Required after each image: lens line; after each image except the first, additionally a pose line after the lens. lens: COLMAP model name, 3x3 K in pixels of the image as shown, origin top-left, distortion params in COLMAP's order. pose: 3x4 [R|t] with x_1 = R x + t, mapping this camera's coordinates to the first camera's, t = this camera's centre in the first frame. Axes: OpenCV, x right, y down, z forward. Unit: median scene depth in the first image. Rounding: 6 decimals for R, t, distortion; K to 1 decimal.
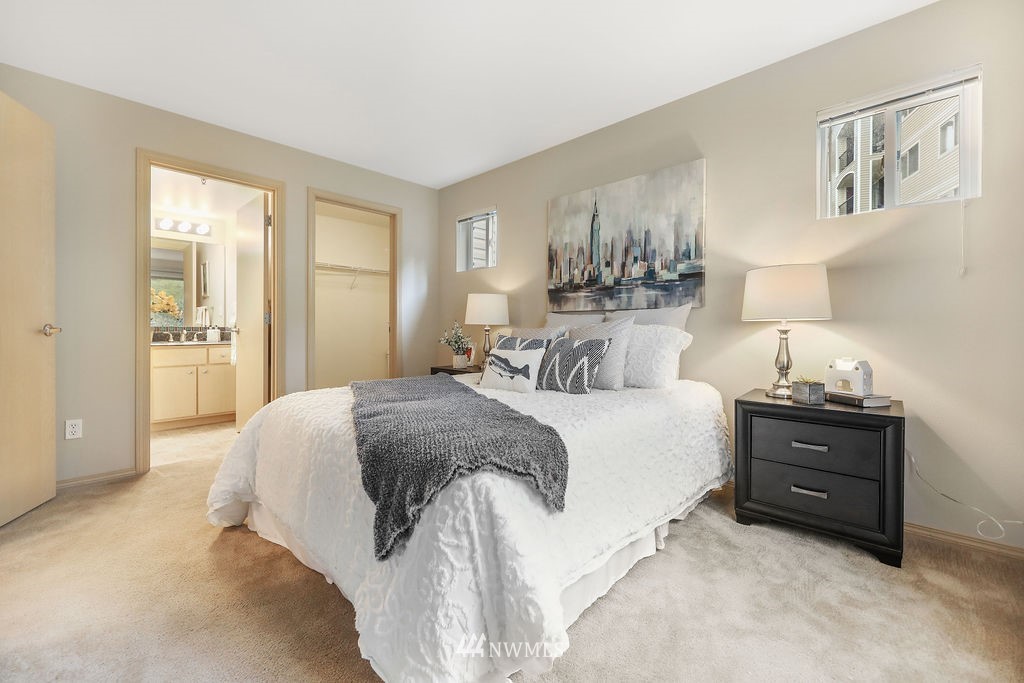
lens RADIAL K [[429.6, 0, 510.8], [0, 429.6, 328.5], [0, 0, 1]] dist [-0.000678, -0.000092]
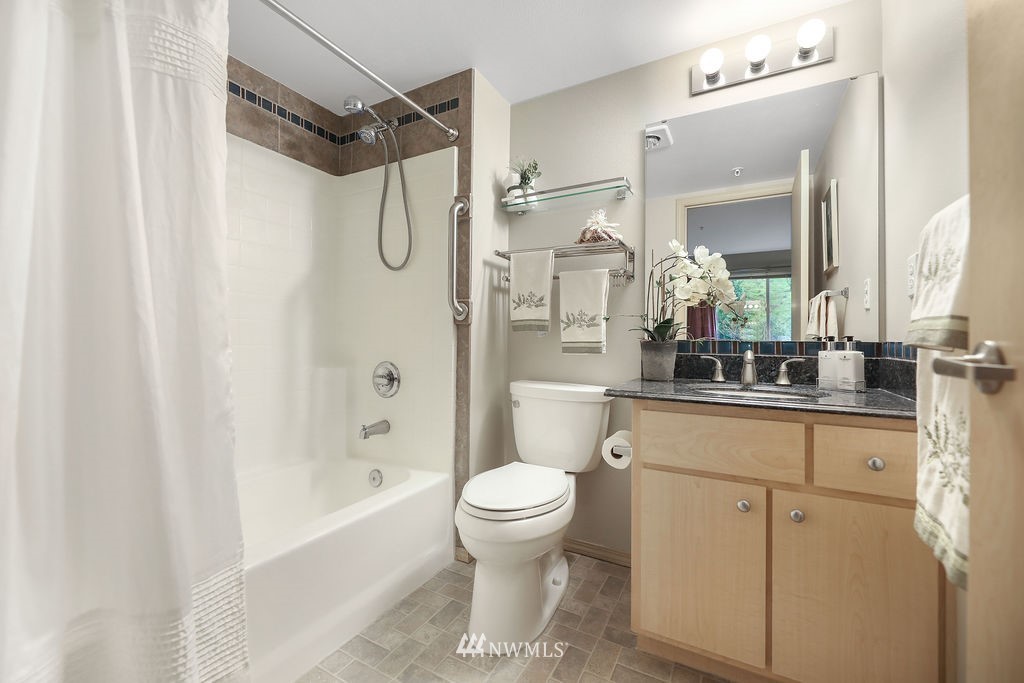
lens RADIAL K [[419.1, 0, 512.0], [0, 419.1, 341.5], [0, 0, 1]] dist [-0.001063, -0.000345]
pose [[0.263003, -0.001336, -0.964794, -0.483904], [-0.005461, 0.999981, -0.002874, -0.001541], [0.964780, 0.006025, 0.262990, 0.721752]]
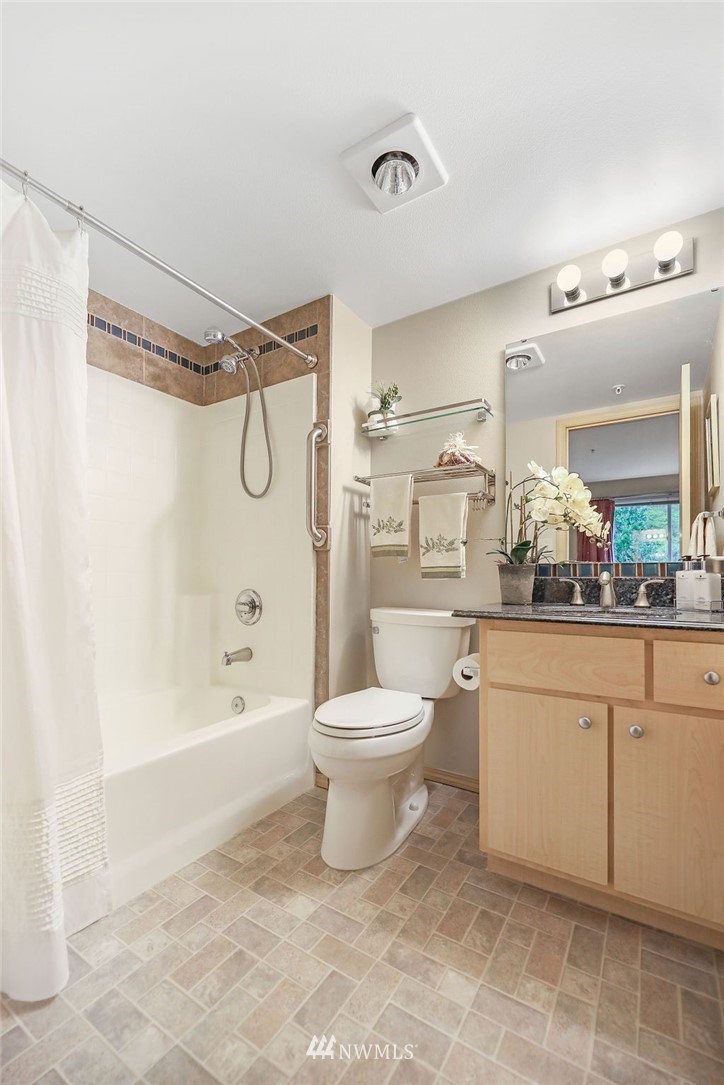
lens RADIAL K [[448.3, 0, 374.3], [0, 448.3, 575.6], [0, 0, 1]] dist [-0.000981, -0.000590]
pose [[0.208762, -0.007723, -0.977936, -0.453080], [0.001159, 0.999970, -0.007650, 0.008685], [0.977966, 0.000463, 0.208765, 0.741627]]
